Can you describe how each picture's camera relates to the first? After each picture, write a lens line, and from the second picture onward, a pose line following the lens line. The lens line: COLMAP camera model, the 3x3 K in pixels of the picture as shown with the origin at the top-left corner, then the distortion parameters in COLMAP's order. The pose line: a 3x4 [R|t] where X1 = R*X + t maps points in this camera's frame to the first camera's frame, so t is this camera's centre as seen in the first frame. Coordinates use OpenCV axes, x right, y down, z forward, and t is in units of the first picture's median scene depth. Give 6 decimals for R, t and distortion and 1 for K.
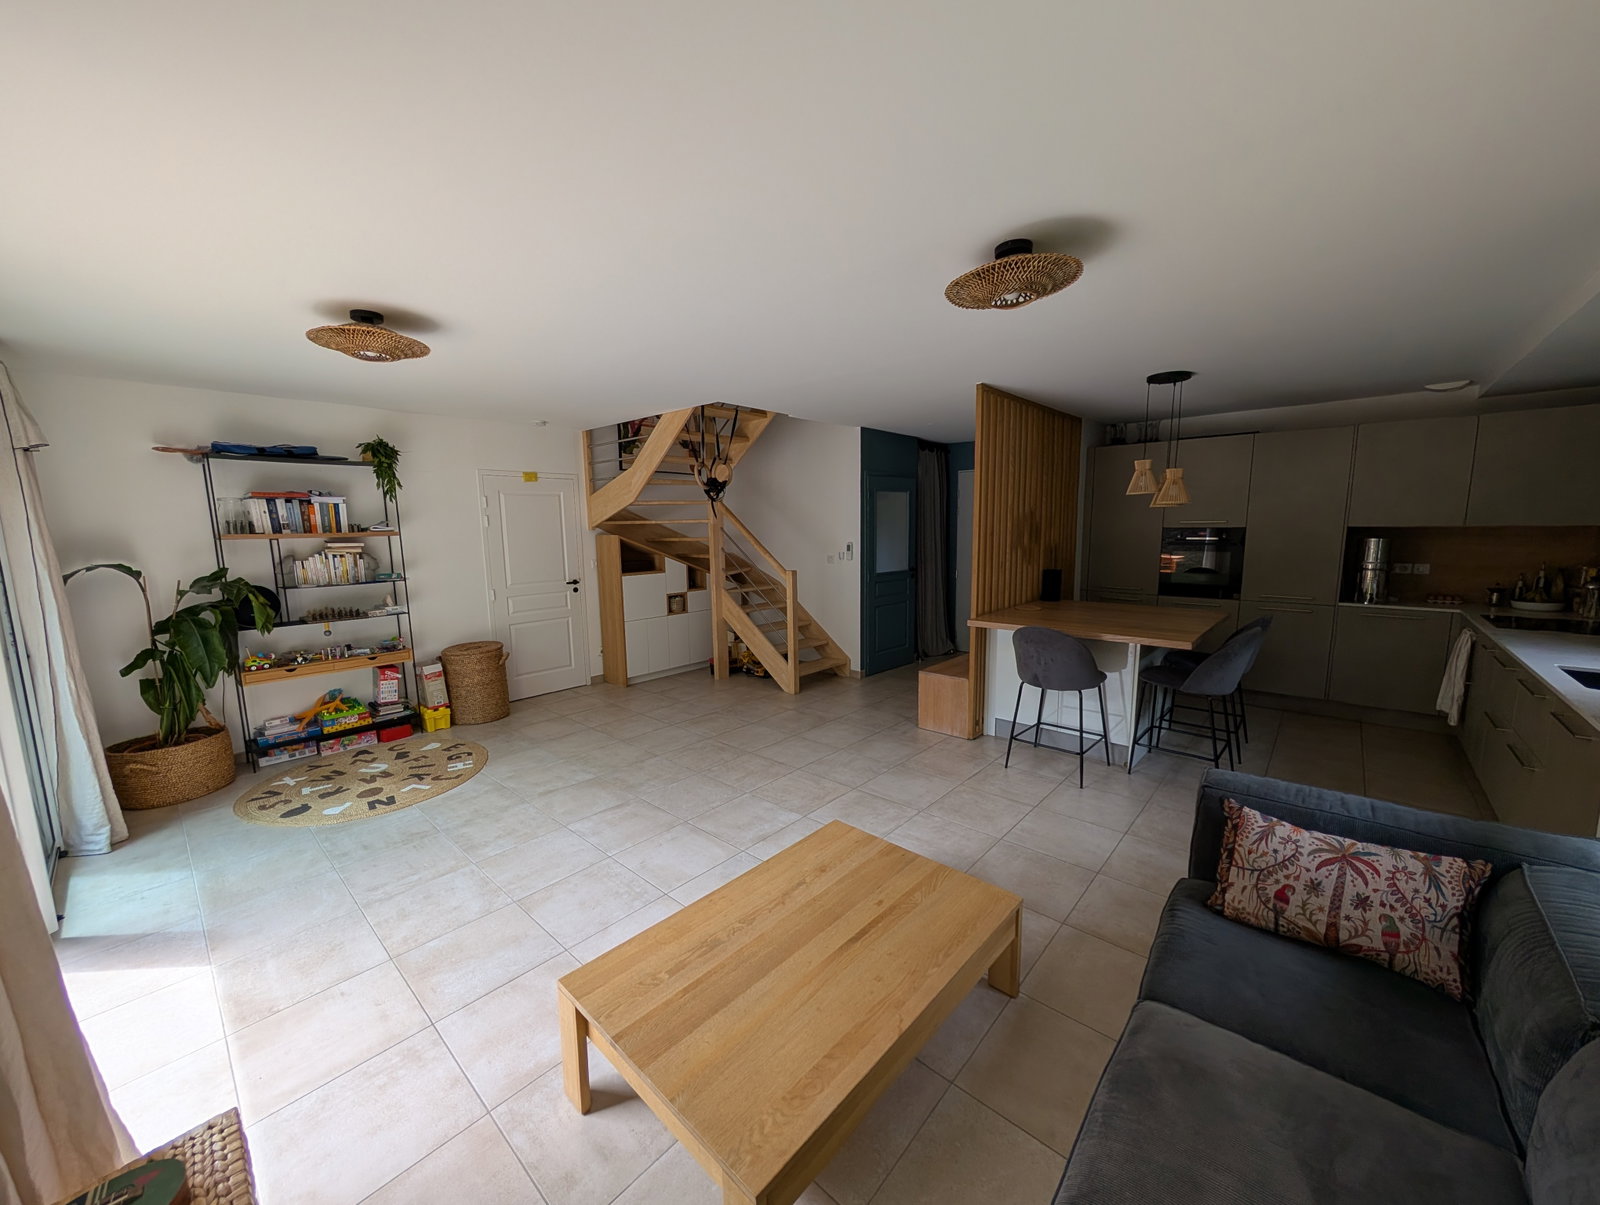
lens RADIAL K [[607.3, 0, 799.6], [0, 607.3, 614.7], [0, 0, 1]] dist [-0.000054, 0.000366]
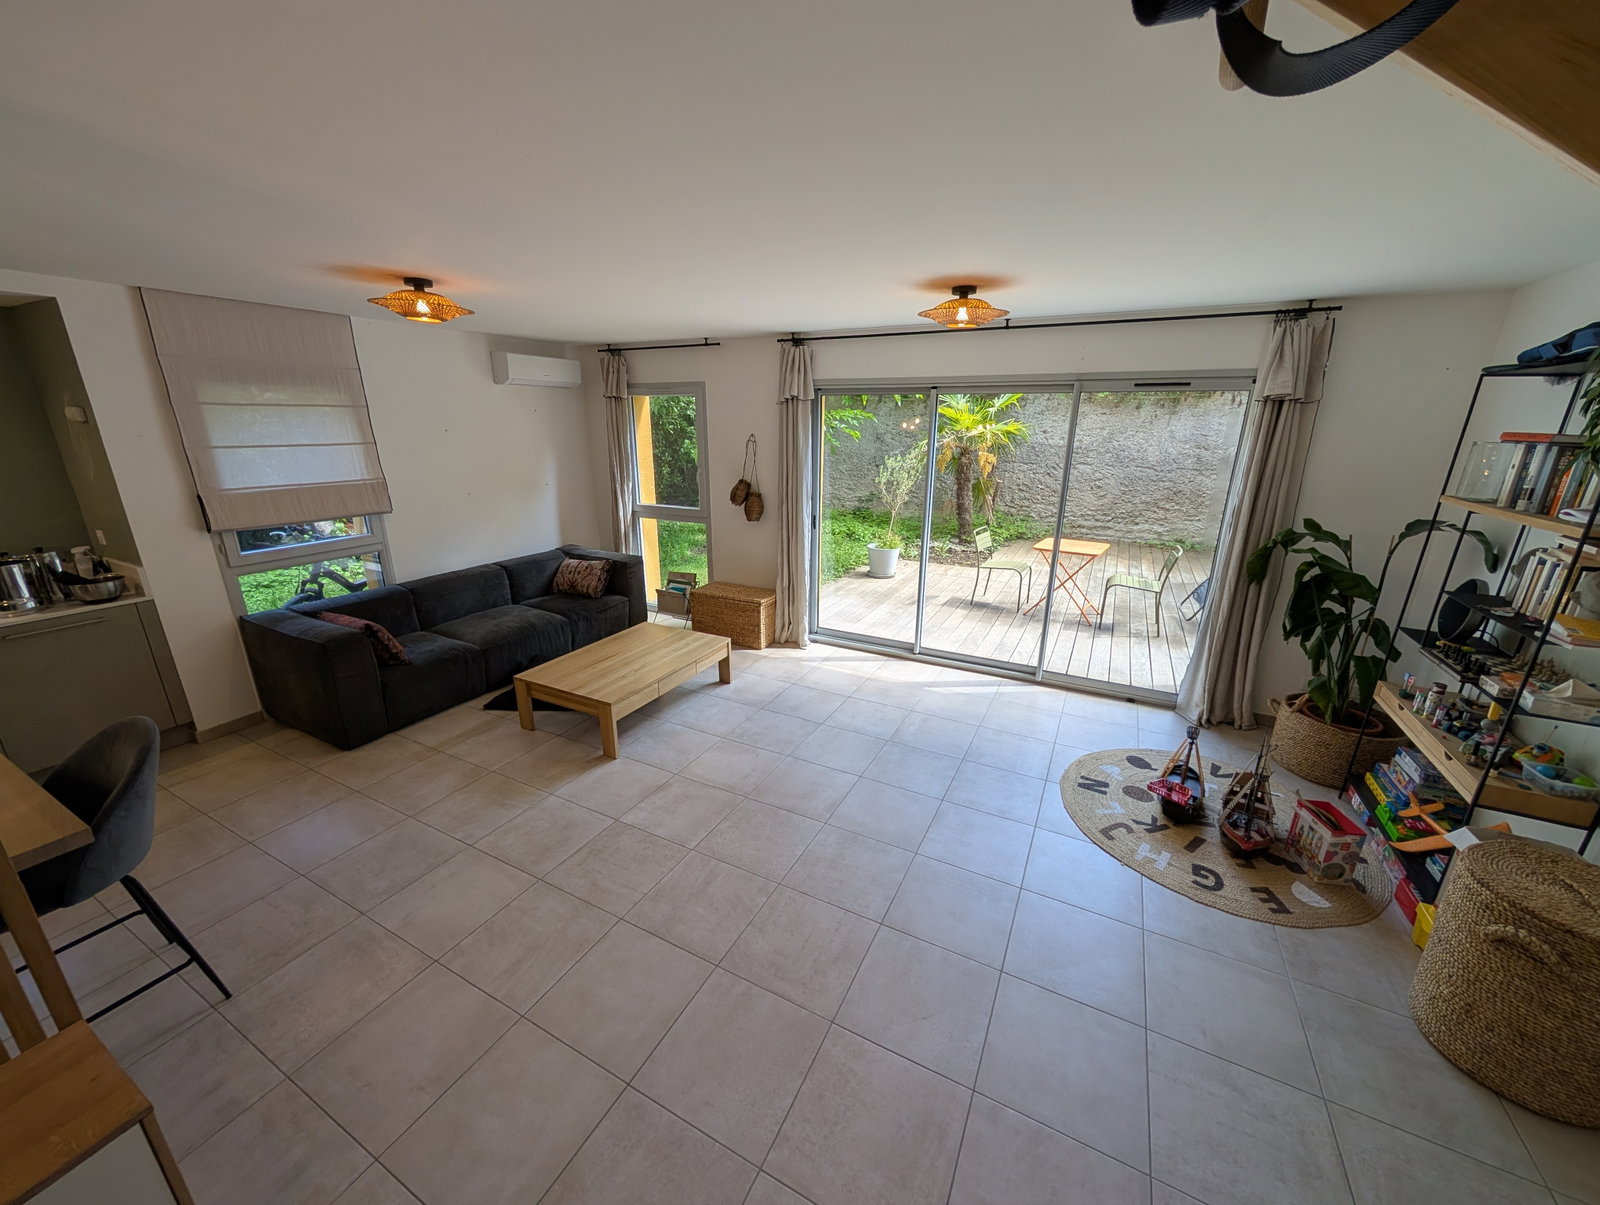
lens RADIAL K [[607.3, 0, 800.2], [0, 607.3, 610.6], [0, 0, 1]] dist [-0.000054, 0.000366]
pose [[-0.965809, 0.086396, -0.244436, -0.045133], [-0.031280, 0.897118, 0.440681, -0.258157], [0.257361, 0.433260, -0.863742, 1.271692]]
